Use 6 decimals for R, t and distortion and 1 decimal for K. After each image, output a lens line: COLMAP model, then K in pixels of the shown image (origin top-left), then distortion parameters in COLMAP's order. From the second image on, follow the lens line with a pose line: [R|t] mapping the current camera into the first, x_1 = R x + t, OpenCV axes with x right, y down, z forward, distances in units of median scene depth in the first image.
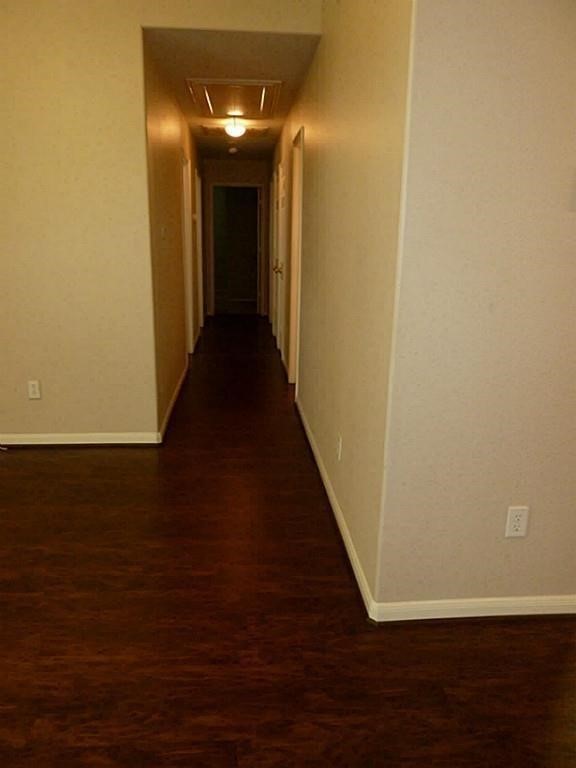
lens RADIAL K [[578.3, 0, 258.2], [0, 578.3, 386.0], [0, 0, 1]] dist [-0.007547, -0.003129]
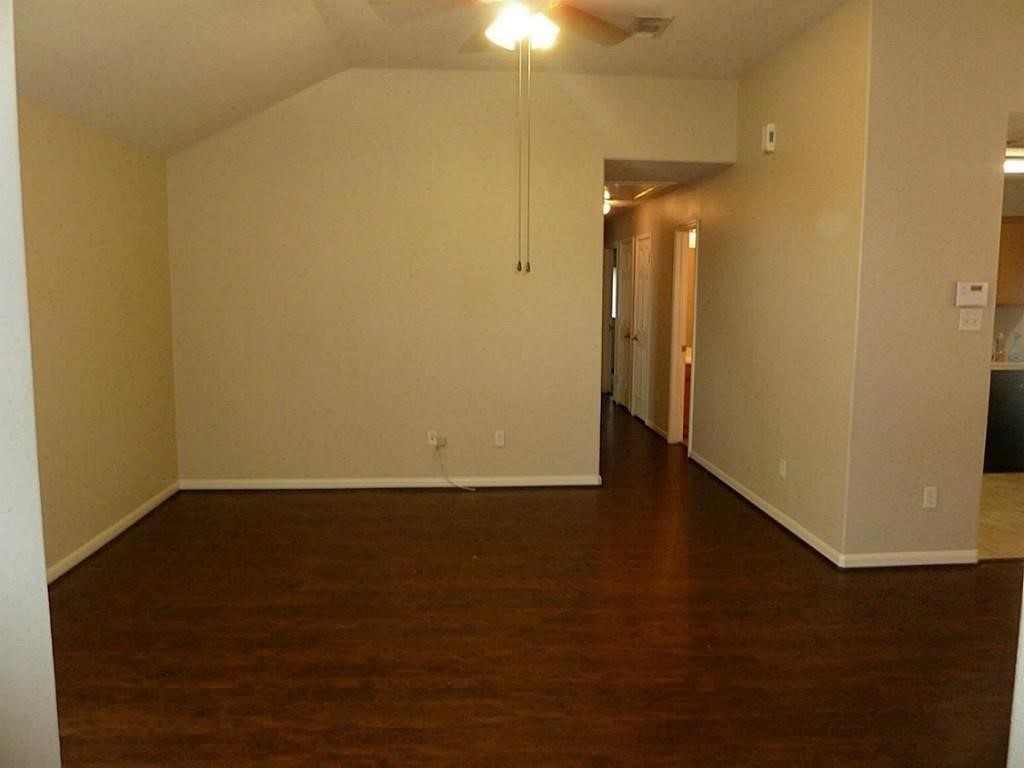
lens RADIAL K [[771.0, 0, 512.0], [0, 771.0, 384.0], [0, 0, 1]] dist [-0.007547, -0.003129]
pose [[0.999362, -0.013811, 0.032951, -0.413861], [0.018201, 0.990420, -0.136885, 0.111979], [-0.030745, 0.137397, 0.990039, -0.585253]]
